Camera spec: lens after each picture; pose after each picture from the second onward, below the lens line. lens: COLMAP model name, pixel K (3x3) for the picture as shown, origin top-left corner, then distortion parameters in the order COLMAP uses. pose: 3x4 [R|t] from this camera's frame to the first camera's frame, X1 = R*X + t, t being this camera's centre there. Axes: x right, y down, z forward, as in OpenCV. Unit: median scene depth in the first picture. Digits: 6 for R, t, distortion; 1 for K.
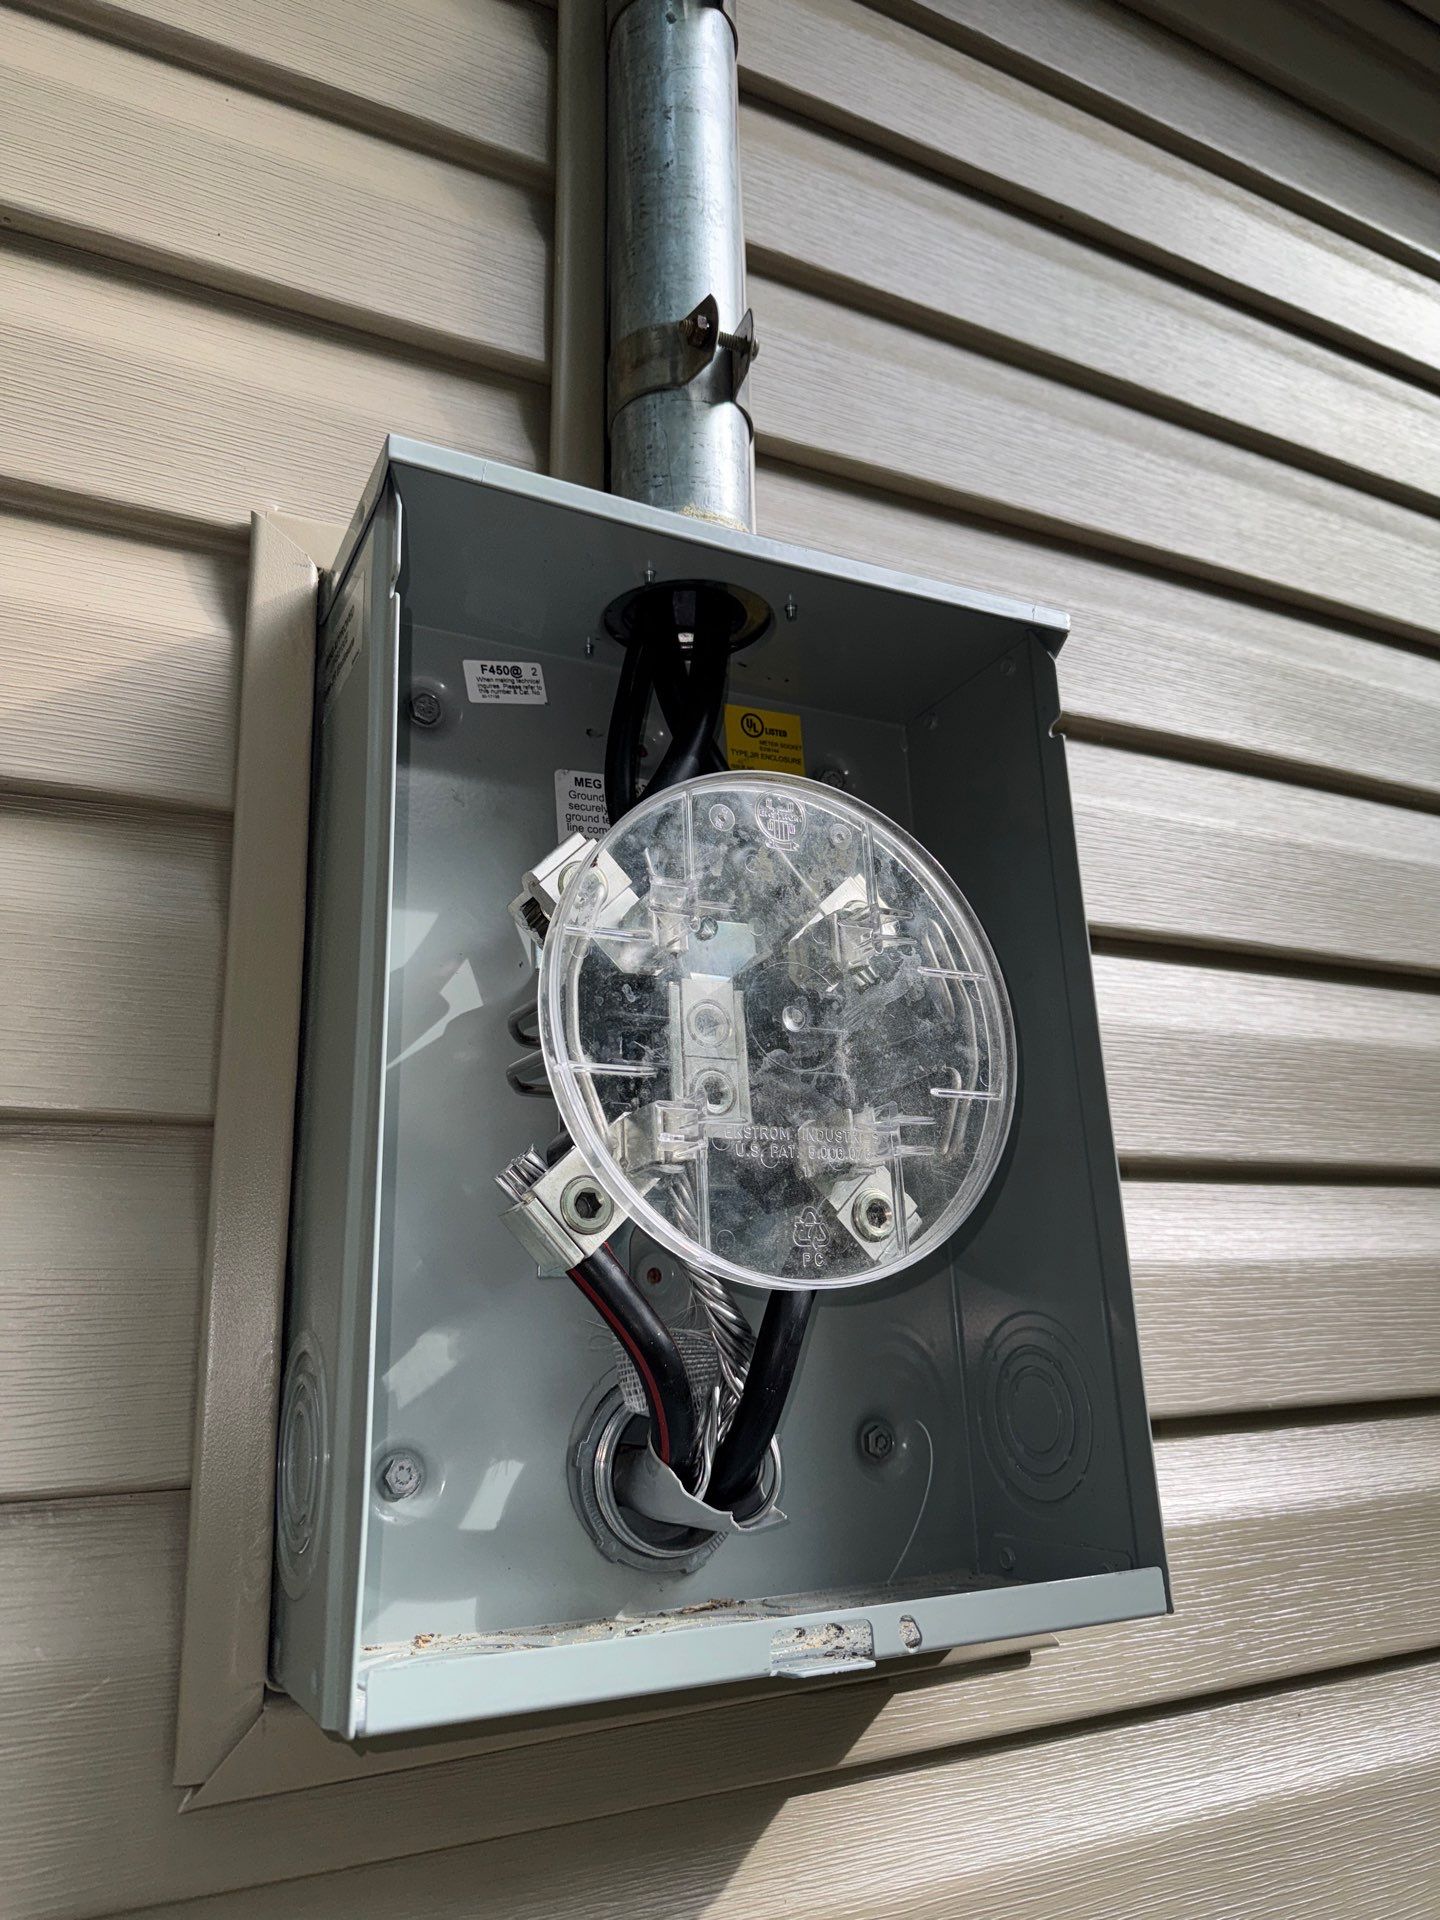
lens RADIAL K [[1374.0, 0, 701.5], [0, 1374.0, 939.5], [0, 0, 1]] dist [0.040504, -0.050251]
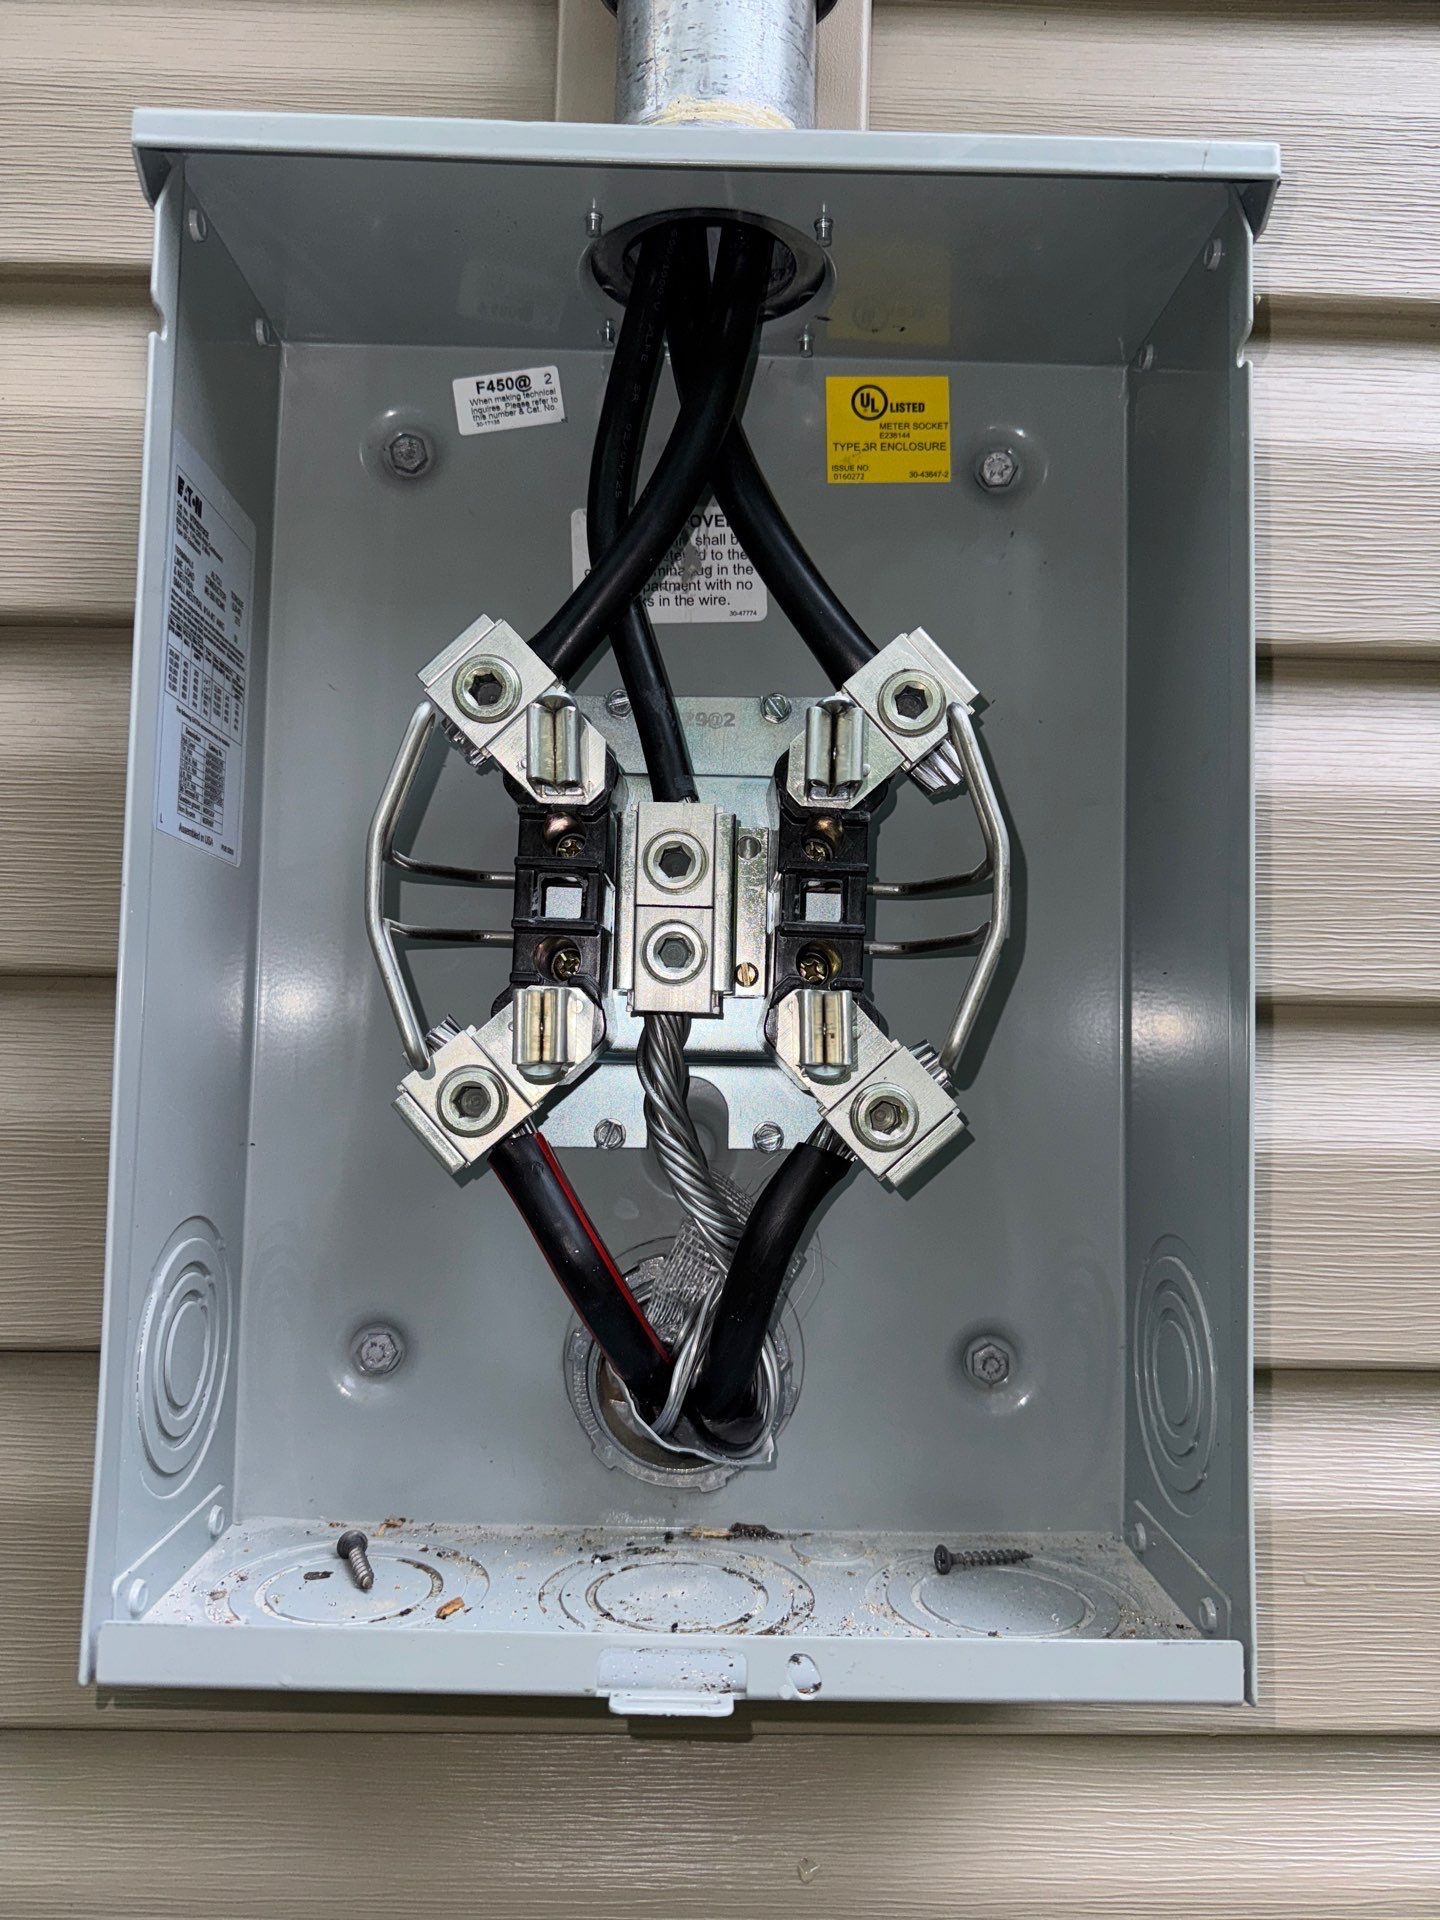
lens RADIAL K [[1374.0, 0, 731.9], [0, 1374.0, 959.8], [0, 0, 1]] dist [0.040504, -0.050251]
pose [[0.895619, 0.034909, -0.443450, 0.348058], [0.079383, 0.968369, 0.236558, -0.058776], [0.437681, -0.247068, 0.864519, 0.320291]]
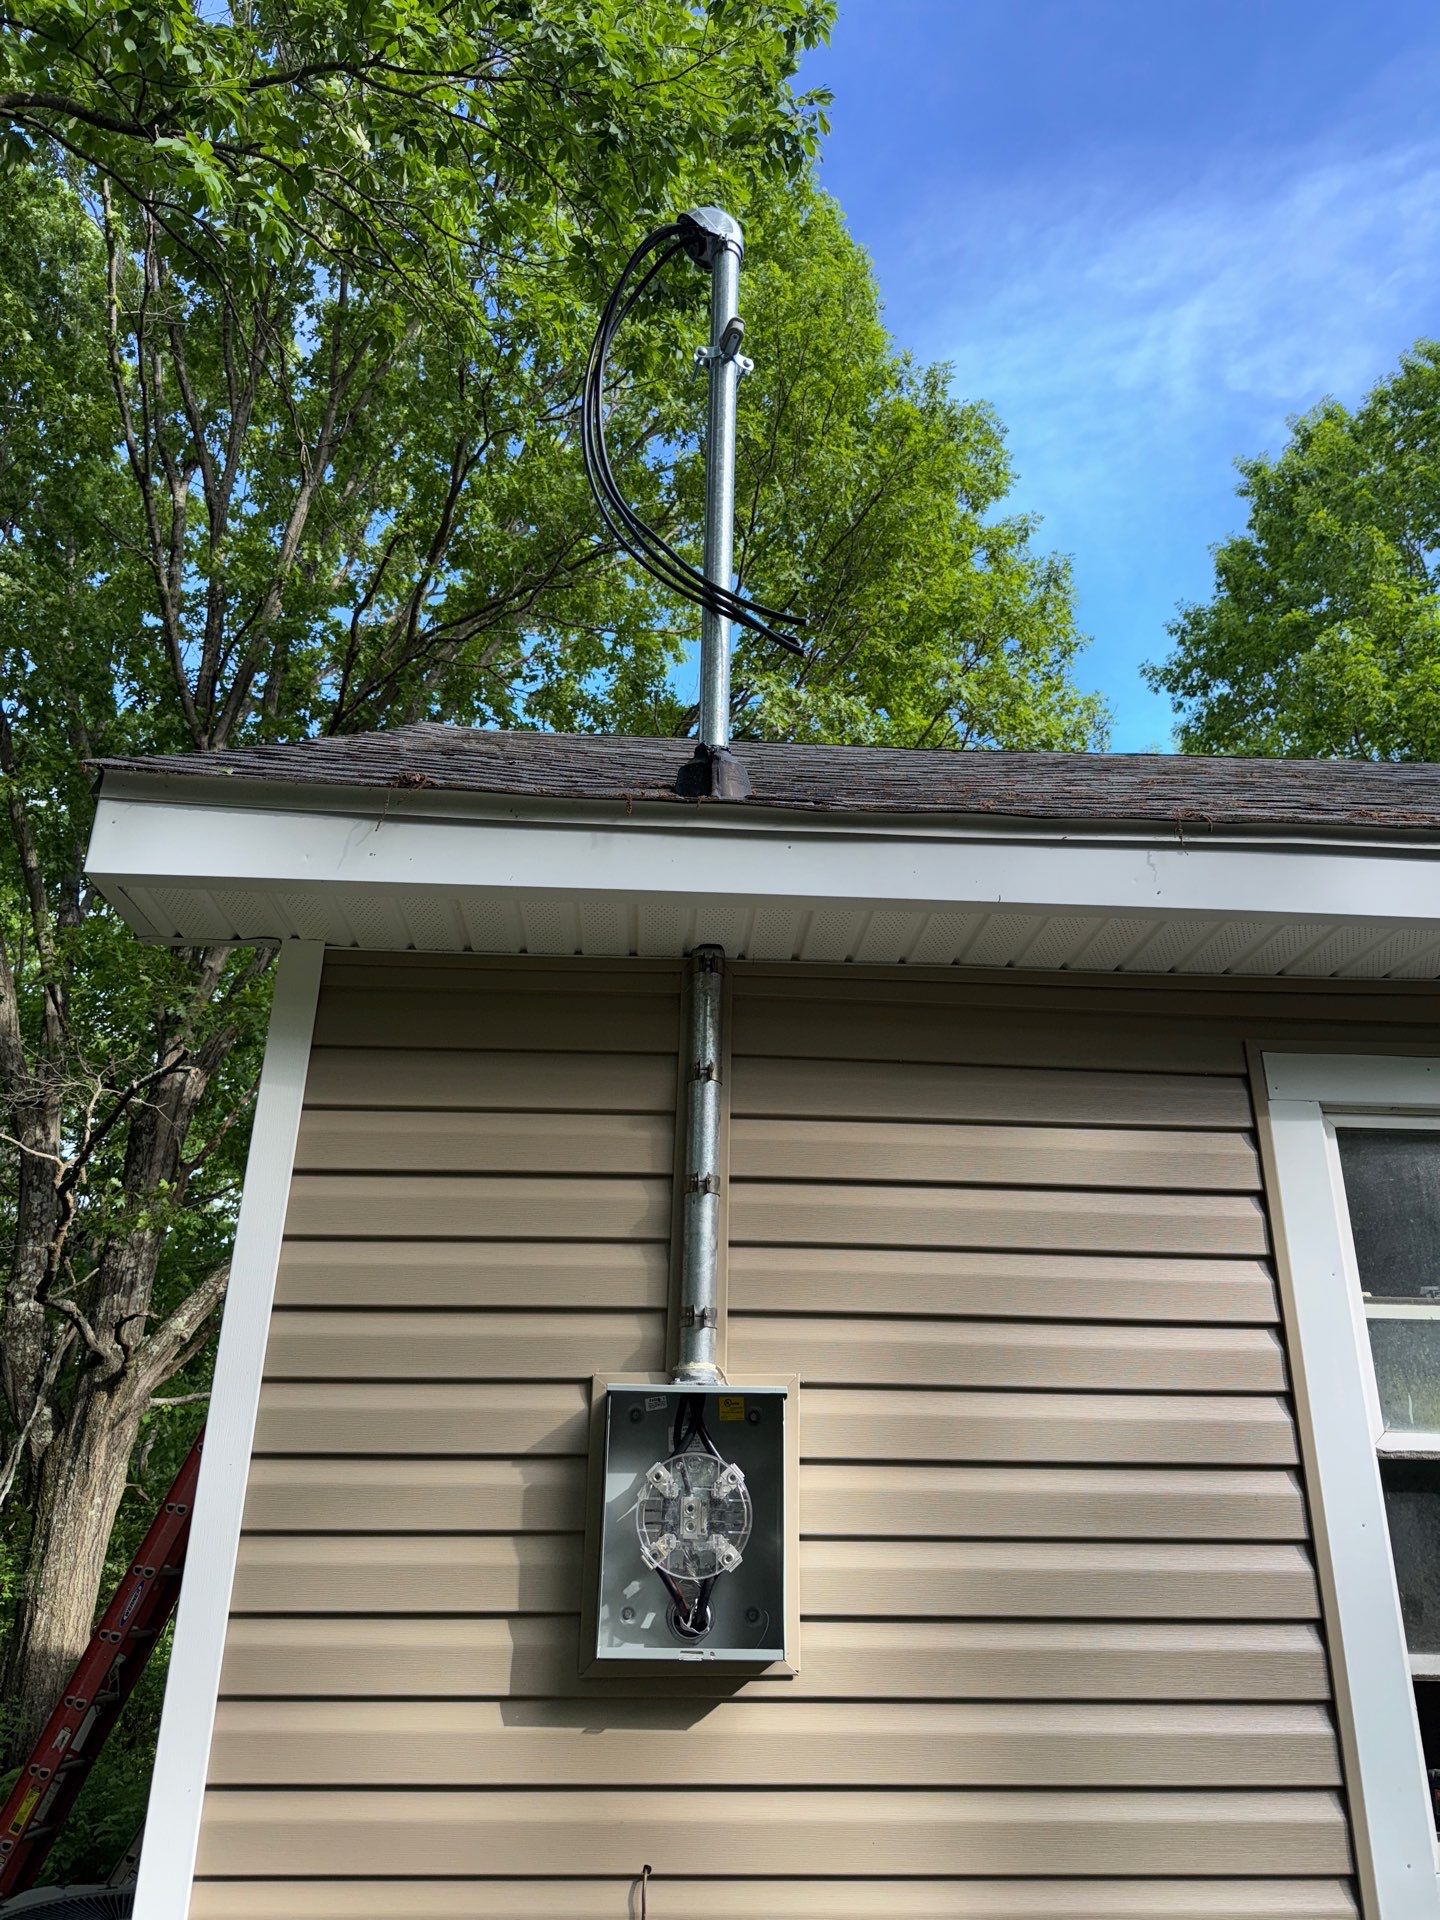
lens RADIAL K [[1374.0, 0, 729.6], [0, 1374.0, 952.3], [0, 0, 1]] dist [0.040504, -0.050251]
pose [[0.908212, -0.109880, -0.403827, 1.879037], [0.078203, 0.992480, -0.094170, -1.141952], [0.411138, 0.053946, 0.909975, -2.702353]]
